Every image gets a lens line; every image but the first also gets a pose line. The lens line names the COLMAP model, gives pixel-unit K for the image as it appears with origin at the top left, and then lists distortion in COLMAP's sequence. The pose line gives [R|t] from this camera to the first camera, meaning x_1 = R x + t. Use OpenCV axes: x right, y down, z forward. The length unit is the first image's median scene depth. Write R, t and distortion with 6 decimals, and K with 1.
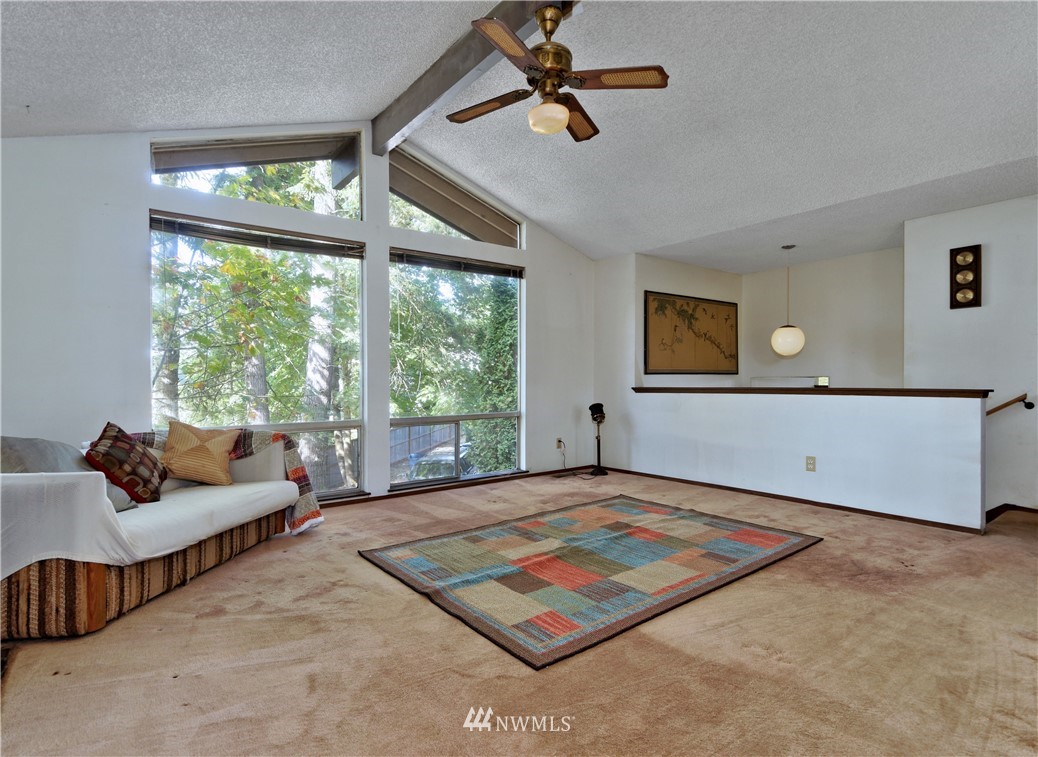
lens RADIAL K [[536.0, 0, 519.7], [0, 536.0, 378.8], [0, 0, 1]] dist [0.004454, -0.001328]
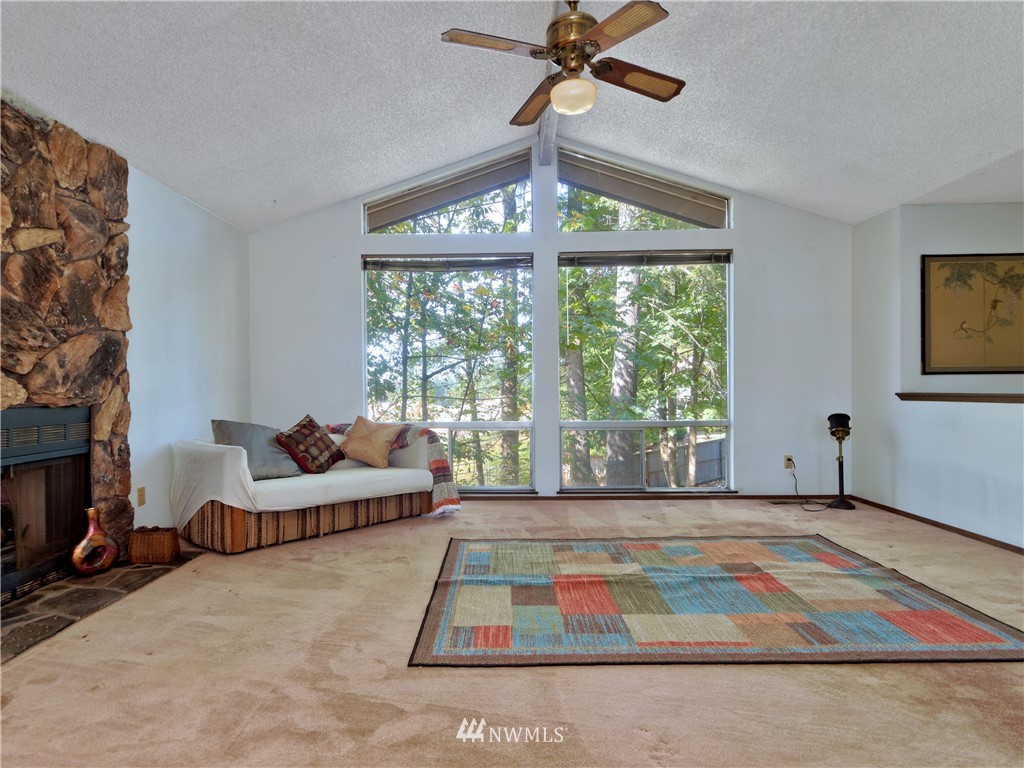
lens RADIAL K [[558.6, 0, 512.1], [0, 558.6, 383.9], [0, 0, 1]] dist [0.007866, -0.001973]
pose [[0.785173, -0.002951, -0.619269, 0.470095], [0.004265, 0.999991, 0.000643, 0.001991], [0.619262, -0.003147, 0.785178, 0.156433]]
